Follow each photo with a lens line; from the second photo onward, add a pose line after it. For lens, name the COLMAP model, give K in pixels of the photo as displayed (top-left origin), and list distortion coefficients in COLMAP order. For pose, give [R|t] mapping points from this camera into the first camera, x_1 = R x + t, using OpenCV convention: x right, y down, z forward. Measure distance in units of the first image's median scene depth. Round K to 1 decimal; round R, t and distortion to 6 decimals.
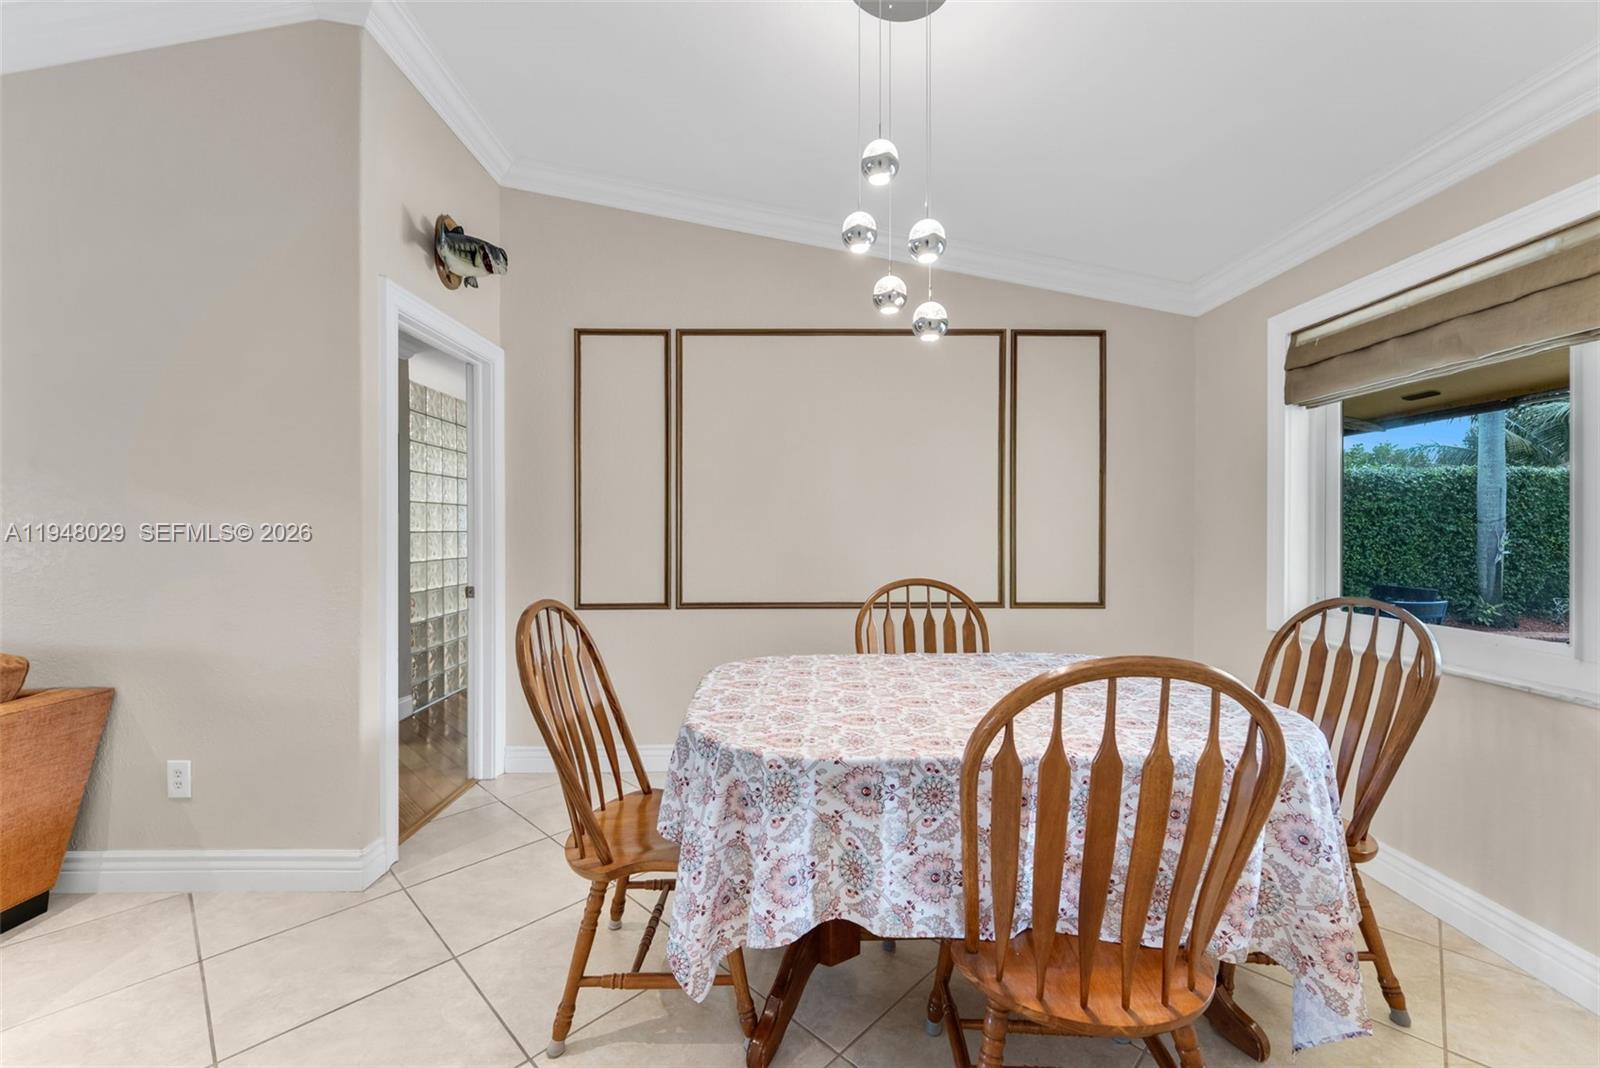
lens RADIAL K [[642.5, 0, 800.0], [0, 642.5, 534.0], [0, 0, 1]] dist [-0.000016, 0.000309]
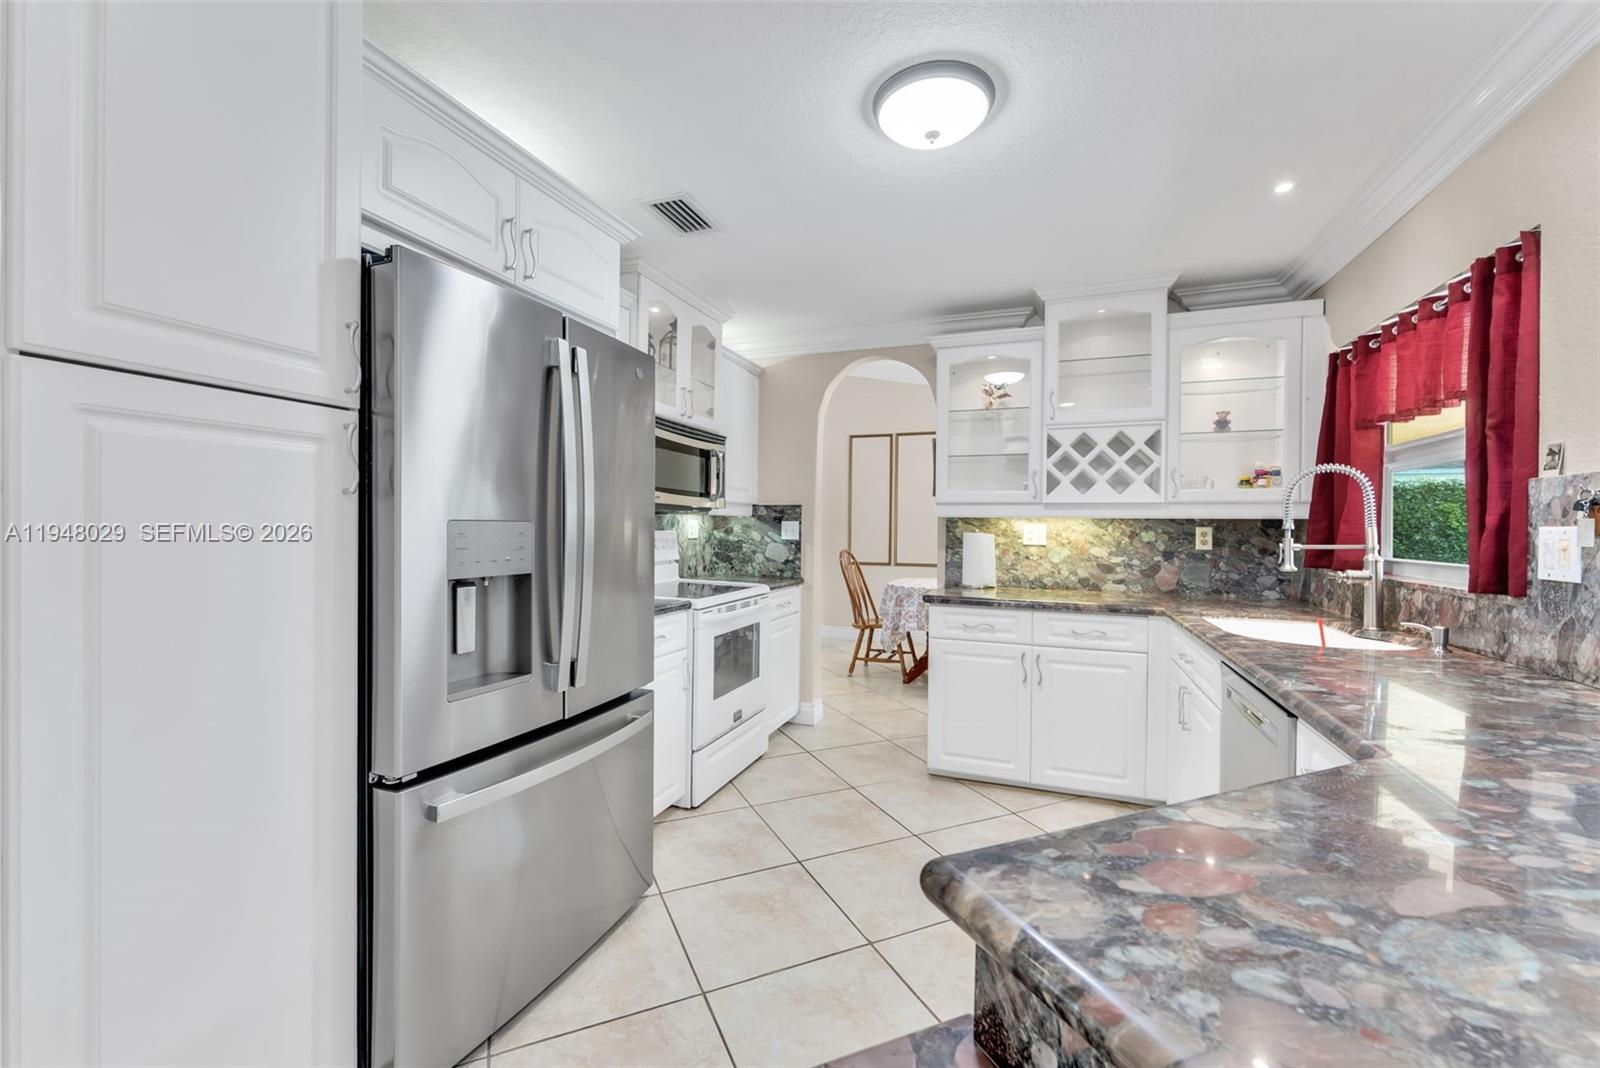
lens RADIAL K [[652.3, 0, 803.2], [0, 652.3, 532.2], [0, 0, 1]] dist [-0.001659, -0.000015]
pose [[0.931622, 0.010214, -0.363285, 0.655596], [-0.012055, 0.999923, -0.002802, 0.032586], [0.363228, 0.006990, 0.931674, -2.363224]]
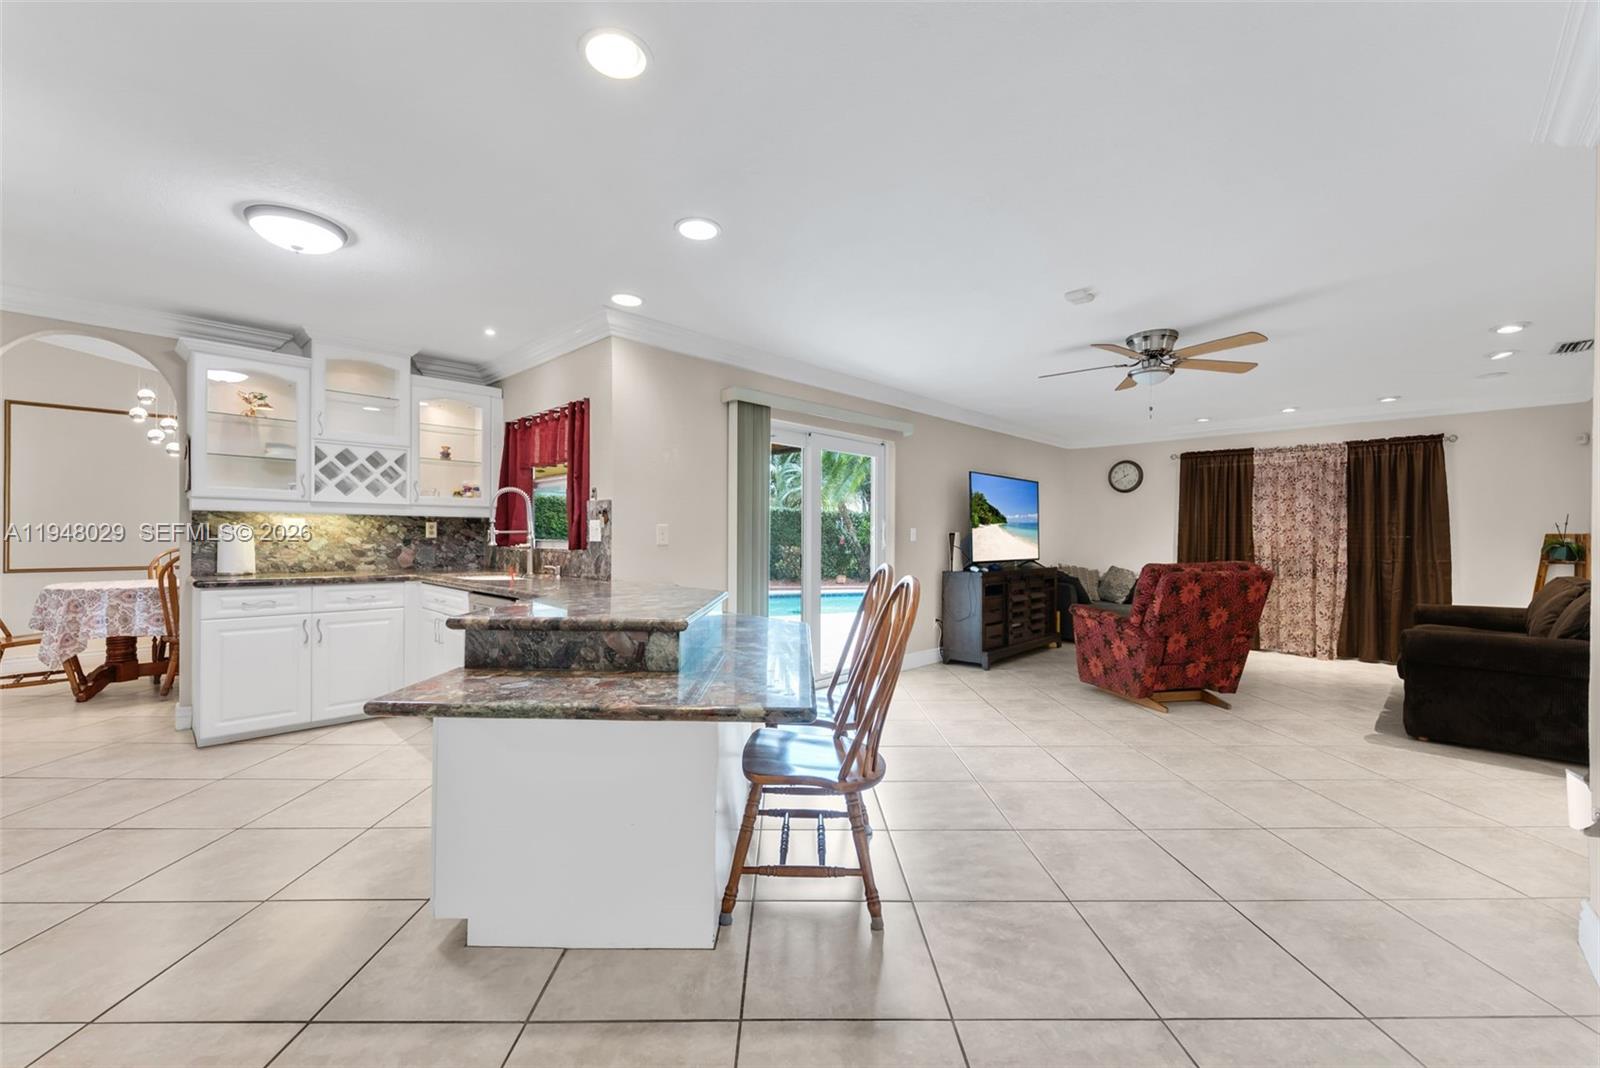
lens RADIAL K [[642.5, 0, 800.0], [0, 642.5, 534.0], [0, 0, 1]] dist [-0.000016, 0.000309]
pose [[0.707962, 0.005104, 0.706232, 0.176177], [0.003105, 0.999942, -0.010339, 0.088120], [-0.706244, 0.009513, 0.707905, -3.334596]]
